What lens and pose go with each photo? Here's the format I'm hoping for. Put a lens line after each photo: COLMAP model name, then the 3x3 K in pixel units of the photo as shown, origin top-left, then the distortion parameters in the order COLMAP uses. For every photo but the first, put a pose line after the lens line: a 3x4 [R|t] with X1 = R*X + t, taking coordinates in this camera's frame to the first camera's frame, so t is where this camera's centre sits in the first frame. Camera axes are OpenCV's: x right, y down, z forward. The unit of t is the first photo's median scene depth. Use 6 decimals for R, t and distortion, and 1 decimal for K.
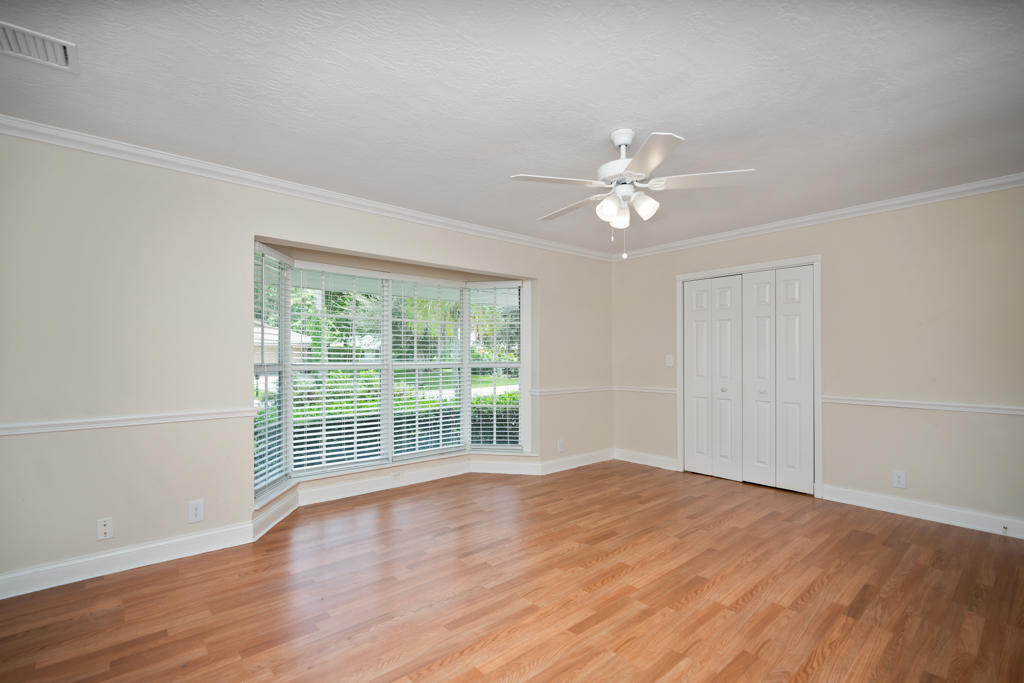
lens RADIAL K [[472.5, 0, 511.0], [0, 472.5, 340.9], [0, 0, 1]] dist [-0.002140, -0.000360]
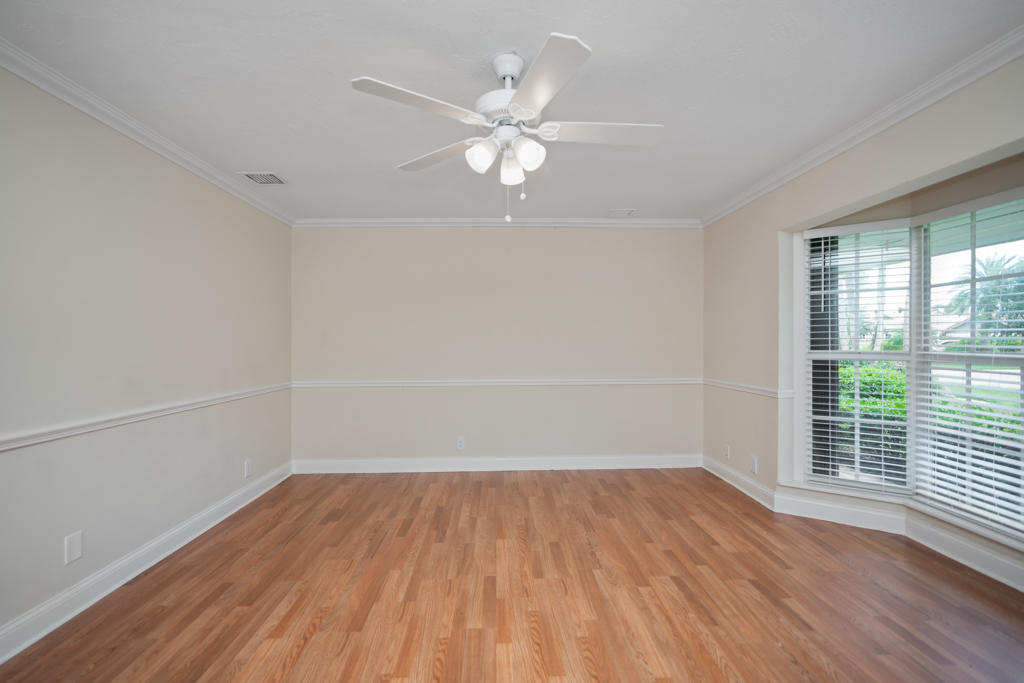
lens RADIAL K [[472.5, 0, 511.0], [0, 472.5, 340.9], [0, 0, 1]] dist [-0.002140, -0.000360]
pose [[-0.638270, 0.000388, -0.769812, 0.945384], [0.032621, 0.999115, -0.026543, 0.051660], [0.769121, -0.042054, -0.637718, 1.700781]]
